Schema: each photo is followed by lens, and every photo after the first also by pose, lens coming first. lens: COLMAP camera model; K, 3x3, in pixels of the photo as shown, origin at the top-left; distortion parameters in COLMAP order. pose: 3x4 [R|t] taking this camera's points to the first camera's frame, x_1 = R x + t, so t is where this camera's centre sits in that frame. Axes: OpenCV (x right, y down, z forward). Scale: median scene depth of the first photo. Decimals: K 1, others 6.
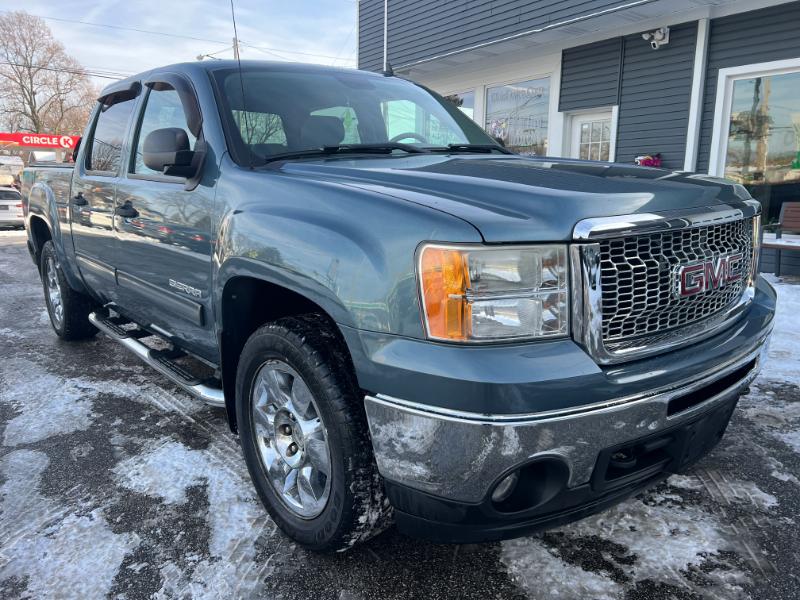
lens RADIAL K [[607.4, 0, 398.6], [0, 607.4, 301.4], [0, 0, 1]] dist [0.022202, -0.020028]
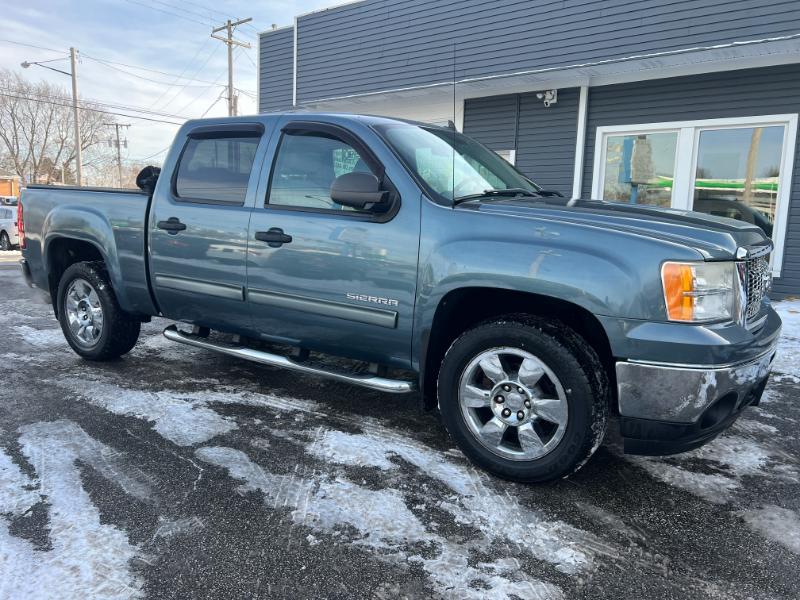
lens RADIAL K [[602.1, 0, 398.1], [0, 602.1, 305.7], [0, 0, 1]] dist [0.046857, -0.053008]
pose [[0.959830, -0.020523, 0.279830, -0.501277], [0.029344, 0.999195, -0.027366, 0.020520], [-0.279043, 0.034478, 0.959659, -0.154320]]
